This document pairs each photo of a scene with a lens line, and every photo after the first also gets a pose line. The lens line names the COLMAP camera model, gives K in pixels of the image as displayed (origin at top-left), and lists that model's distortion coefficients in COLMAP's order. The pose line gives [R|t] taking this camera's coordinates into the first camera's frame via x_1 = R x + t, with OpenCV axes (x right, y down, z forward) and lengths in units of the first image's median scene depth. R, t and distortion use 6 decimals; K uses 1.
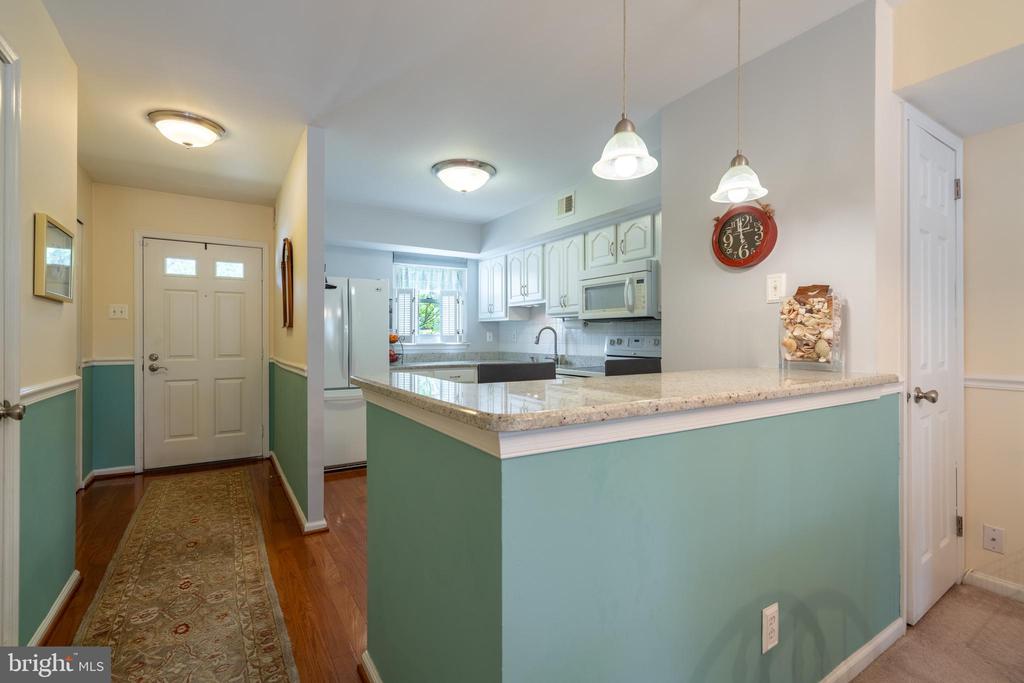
lens RADIAL K [[464.2, 0, 515.2], [0, 464.2, 330.9], [0, 0, 1]] dist [-0.006568, 0.002804]
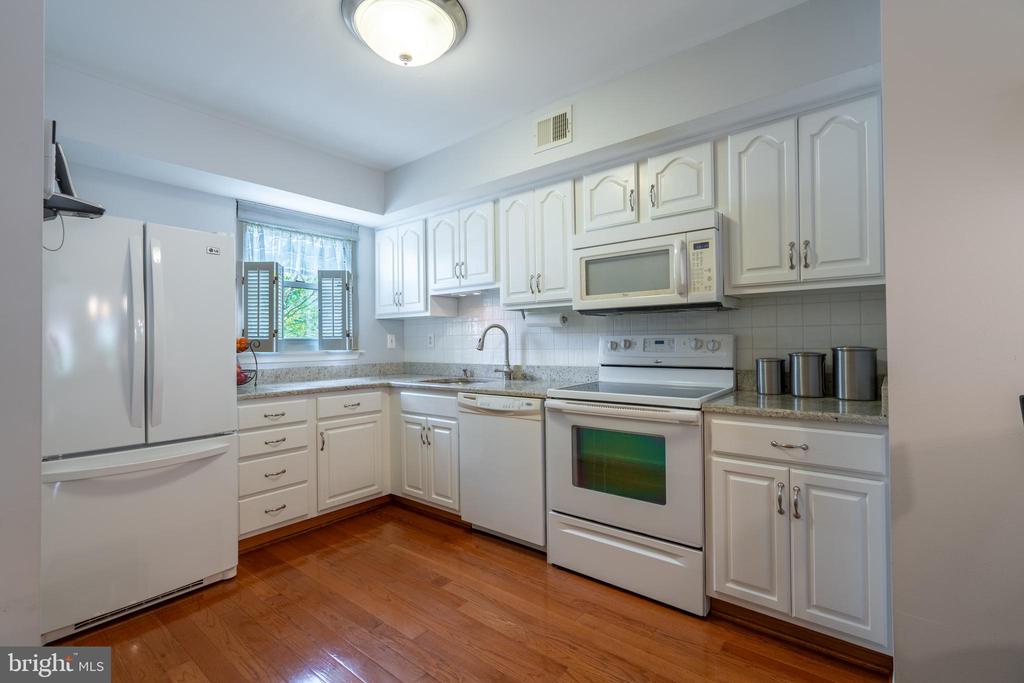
lens RADIAL K [[464.2, 0, 508.6], [0, 464.2, 337.7], [0, 0, 1]] dist [-0.006568, 0.002804]
pose [[0.953179, -0.006551, 0.302337, -0.125759], [0.006808, 0.999977, 0.000206, 0.011096], [-0.302331, 0.001862, 0.953201, 0.370177]]
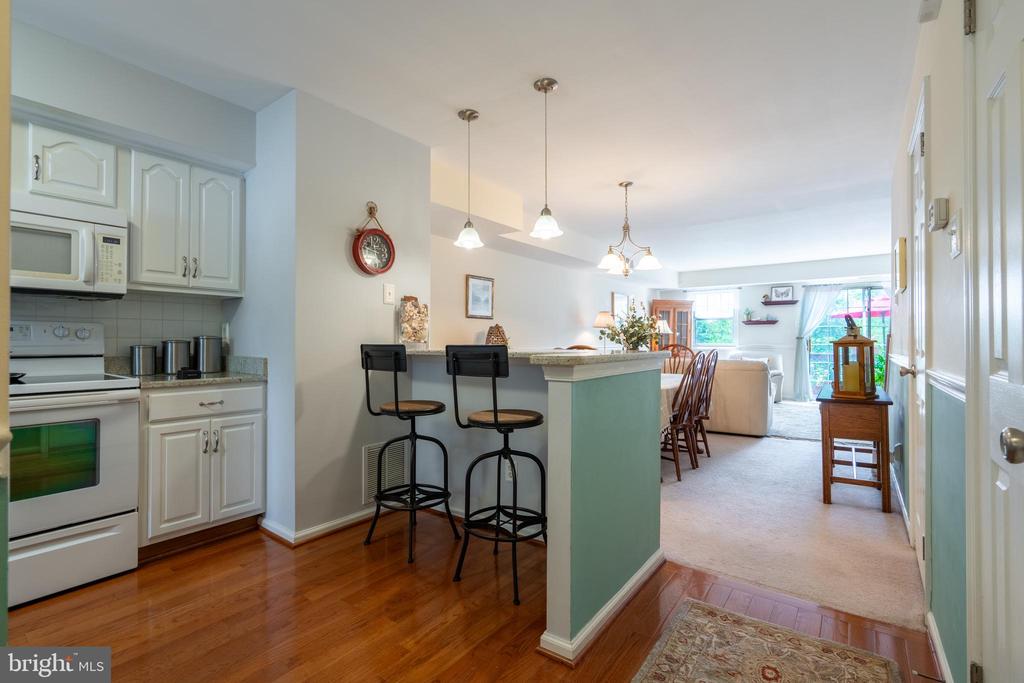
lens RADIAL K [[464.2, 0, 503.7], [0, 464.2, 340.7], [0, 0, 1]] dist [-0.006568, 0.002804]
pose [[-0.349358, -0.001410, 0.936988, -0.423749], [-0.013752, 0.999899, -0.003623, 0.025021], [-0.936888, -0.014151, -0.349342, 0.532640]]
